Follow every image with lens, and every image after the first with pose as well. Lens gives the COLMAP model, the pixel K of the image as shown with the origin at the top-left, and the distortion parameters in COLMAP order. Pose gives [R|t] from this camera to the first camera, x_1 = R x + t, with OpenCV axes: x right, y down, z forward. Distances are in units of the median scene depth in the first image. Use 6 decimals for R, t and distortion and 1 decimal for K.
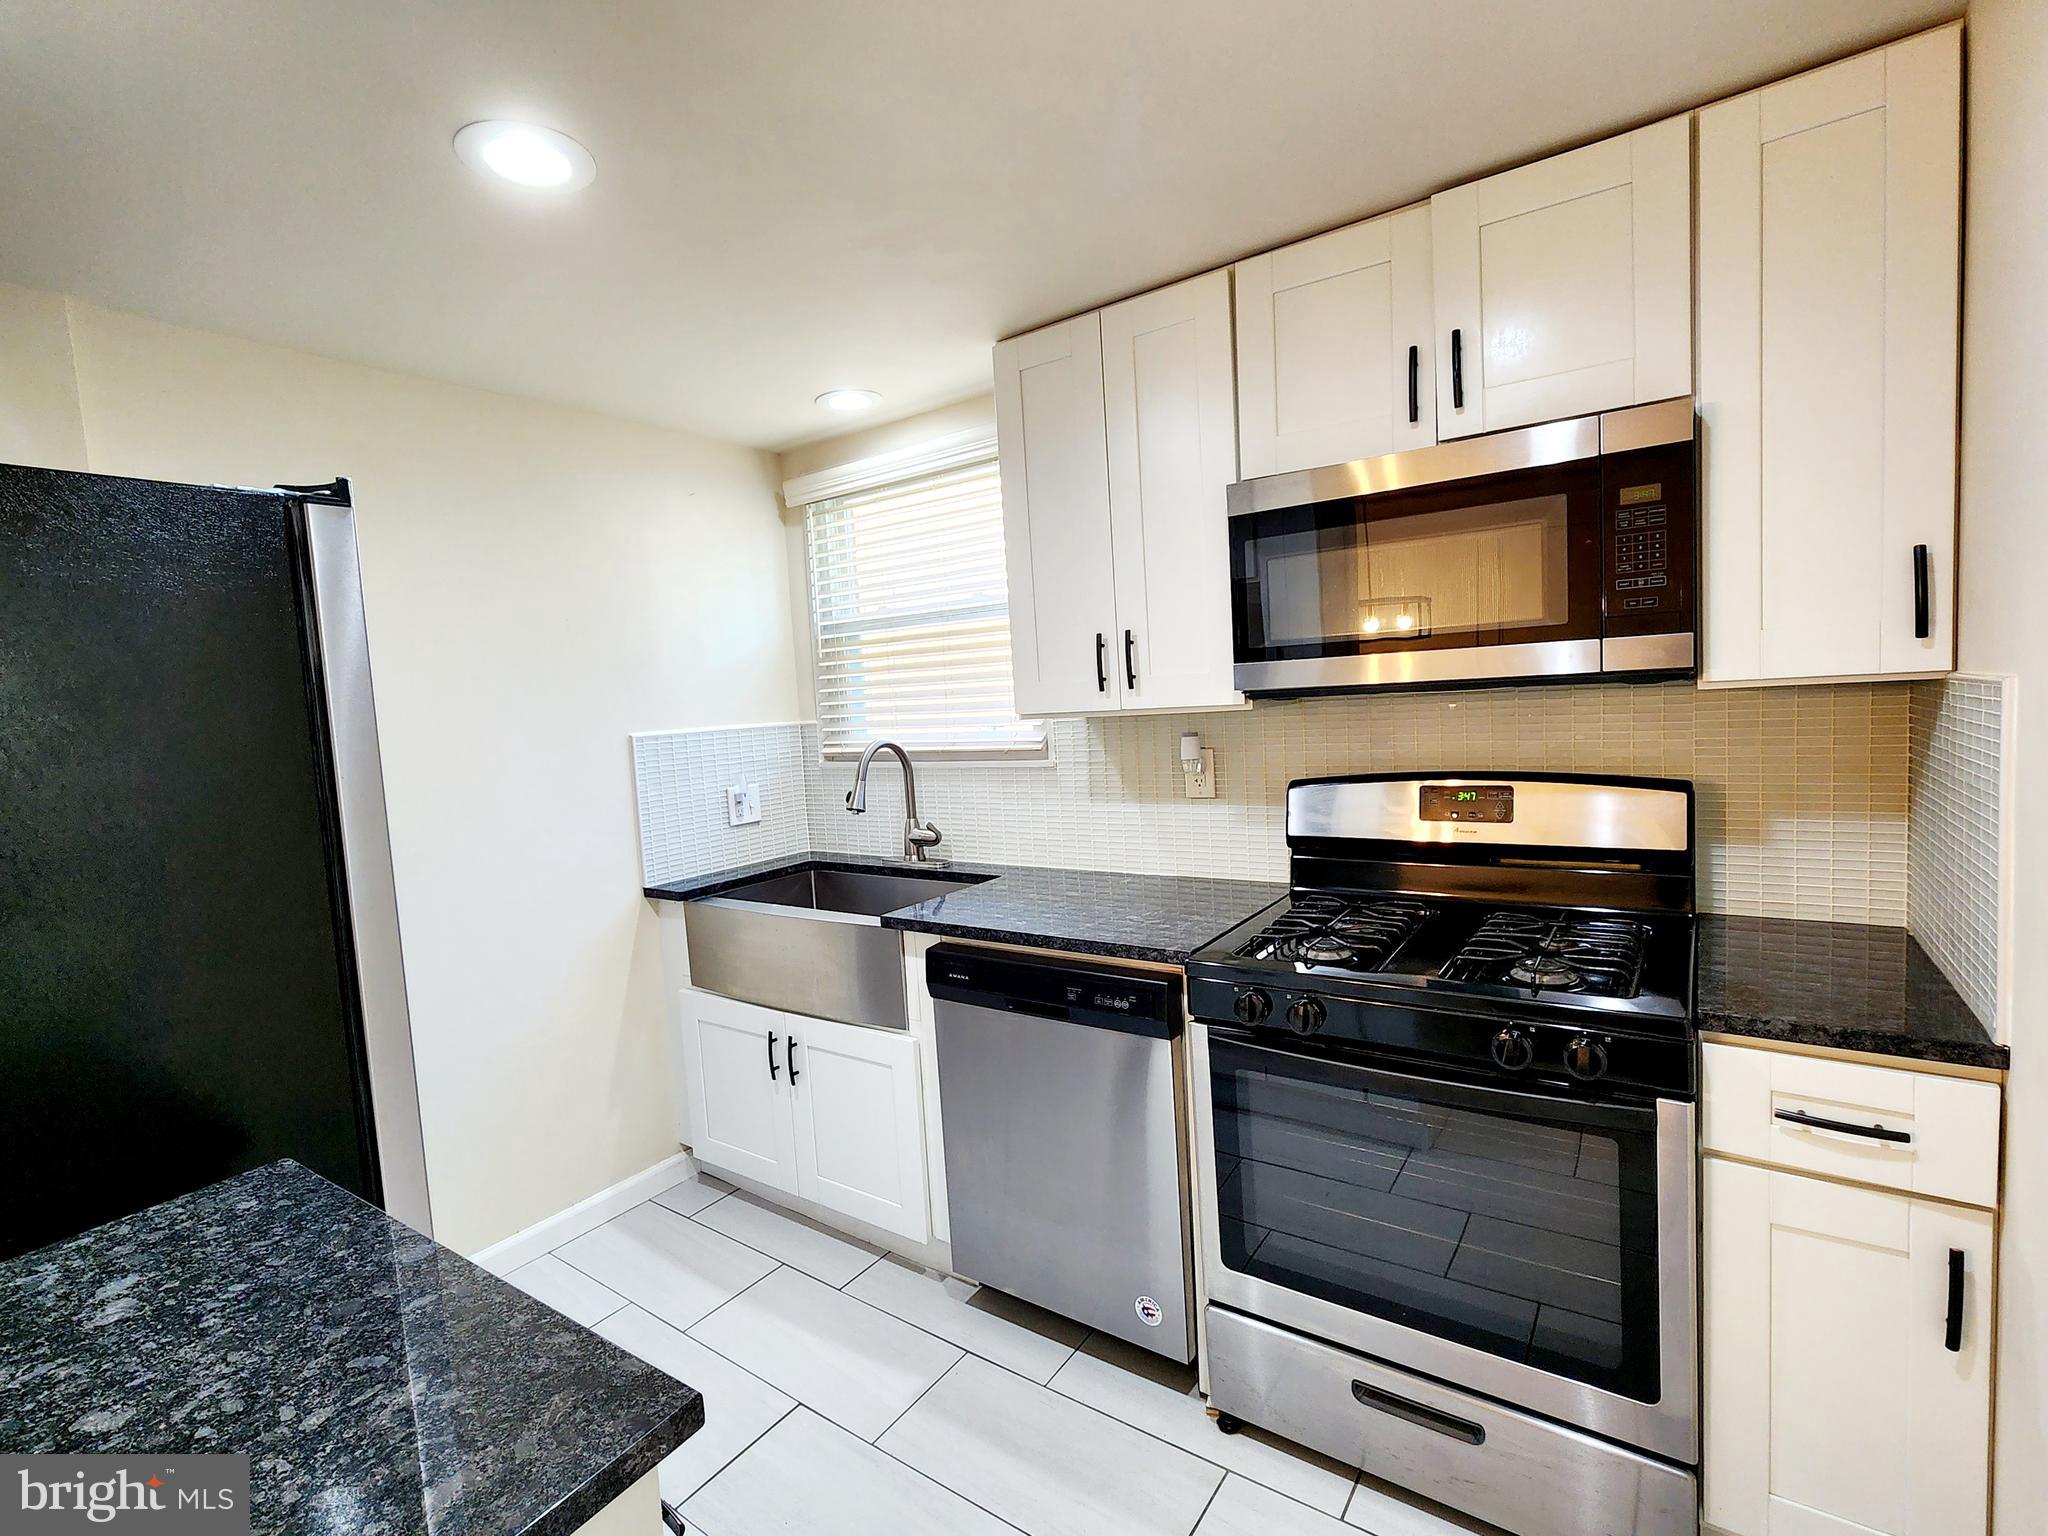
lens RADIAL K [[833.0, 0, 1026.1], [0, 833.0, 757.5], [0, 0, 1]] dist [0.001268, -0.000159]
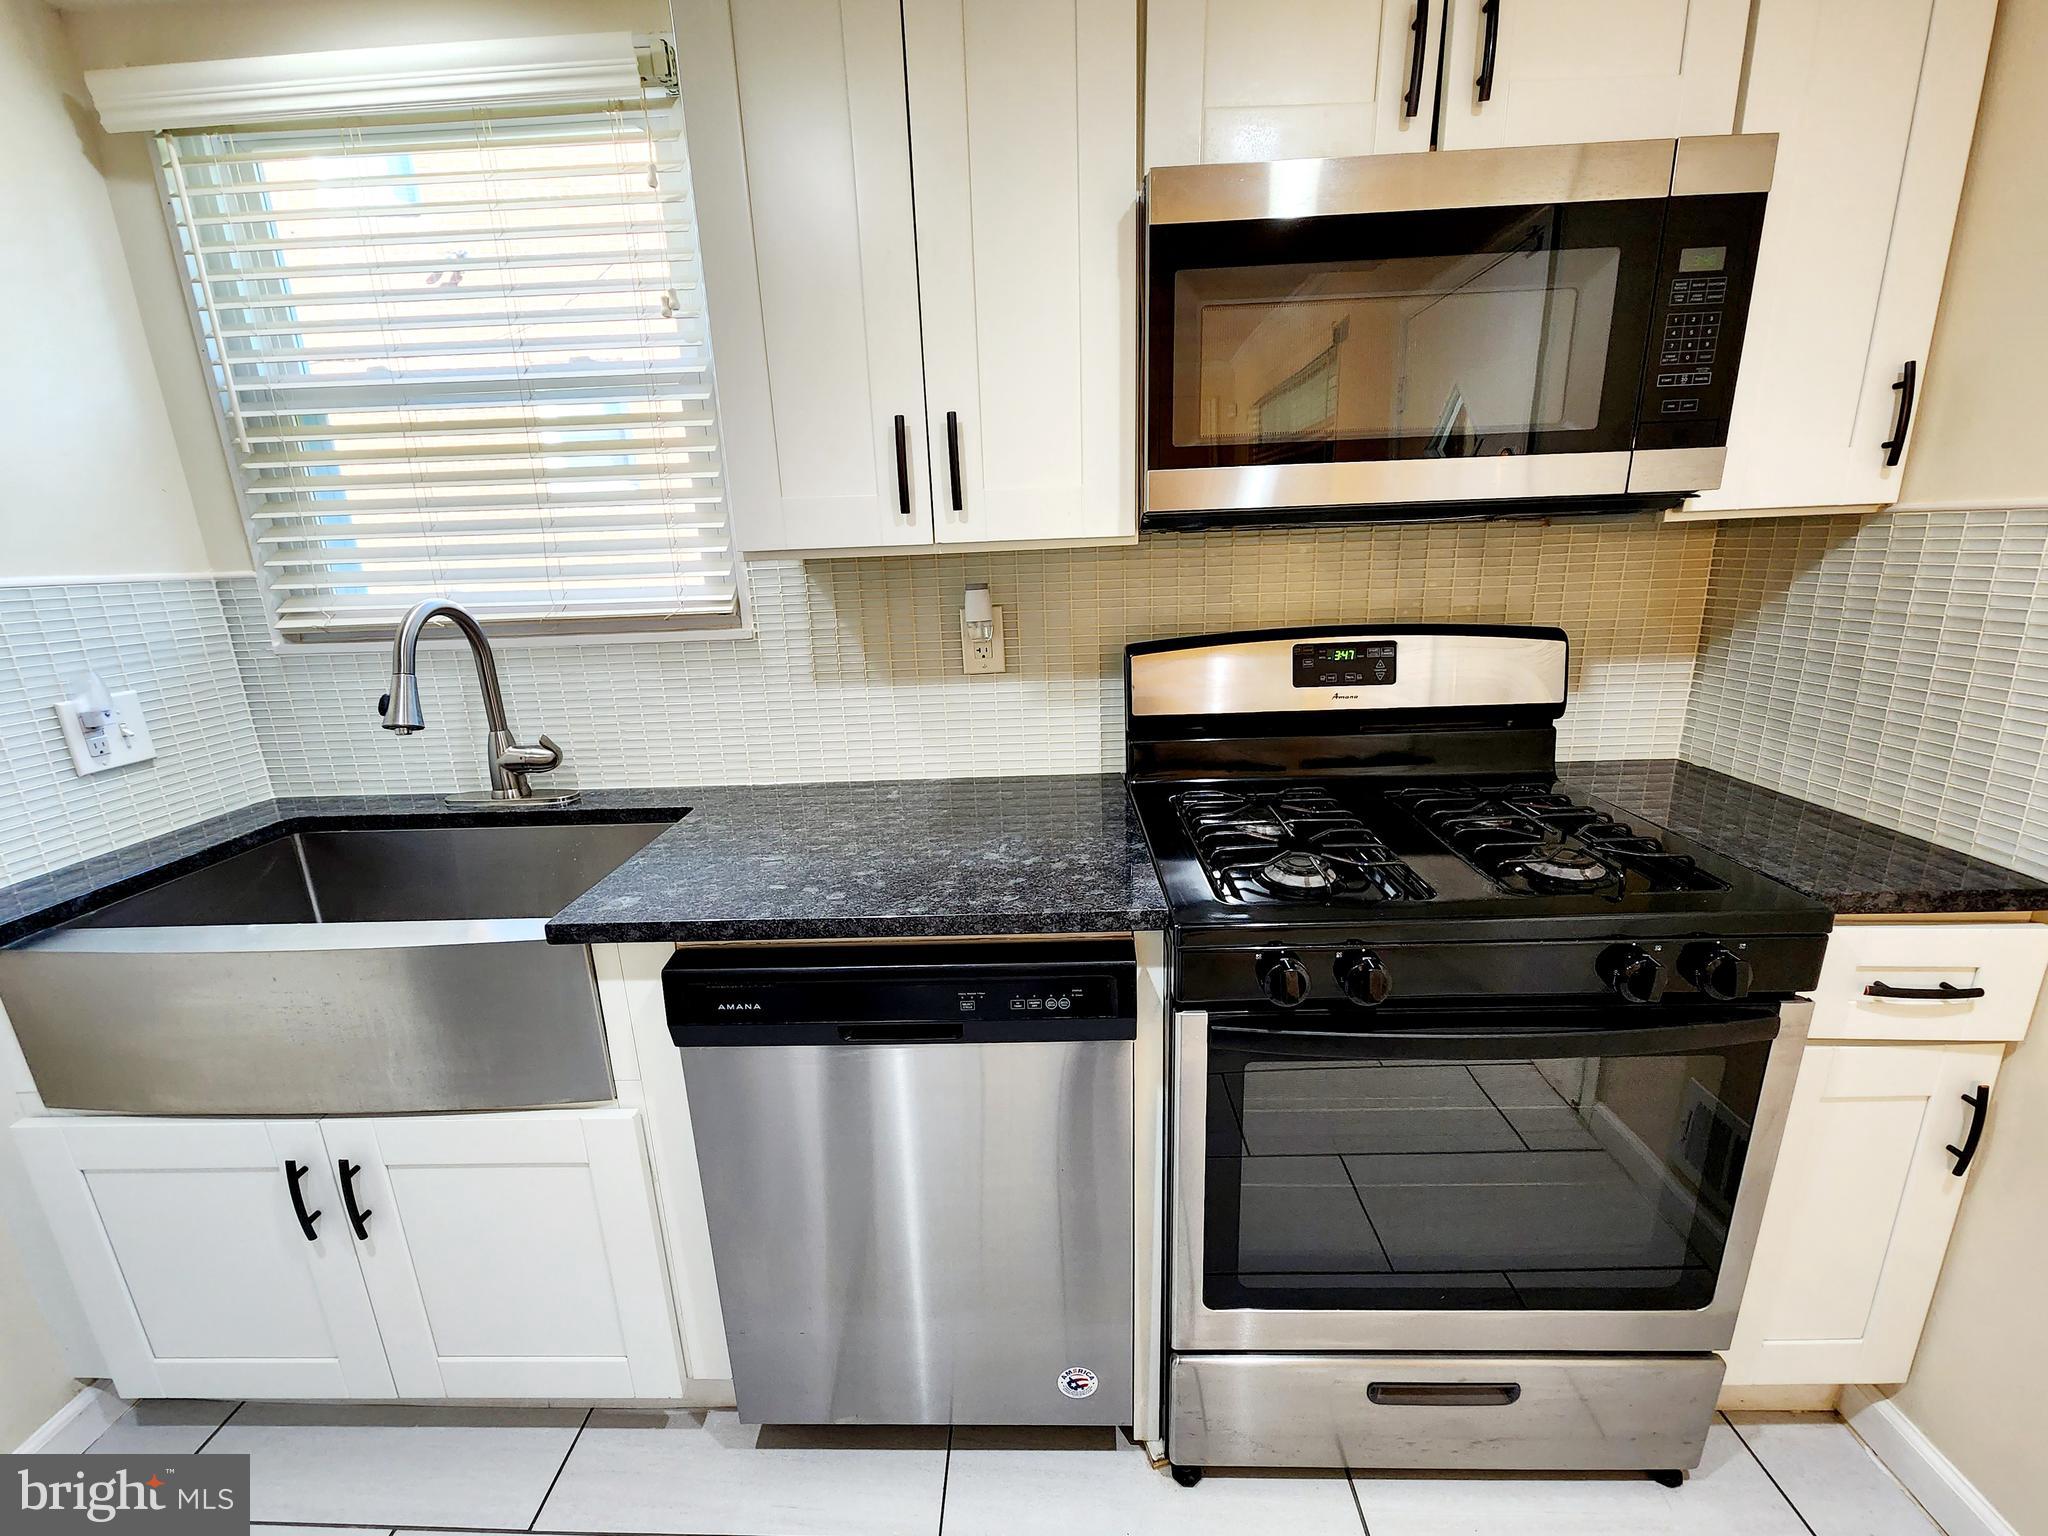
lens RADIAL K [[833.0, 0, 1026.1], [0, 833.0, 757.5], [0, 0, 1]] dist [0.001268, -0.000159]
pose [[0.856455, -0.104933, 0.505444, -0.157994], [0.025328, 0.986485, 0.161881, 0.003121], [-0.515600, -0.125842, 0.847538, 0.367369]]
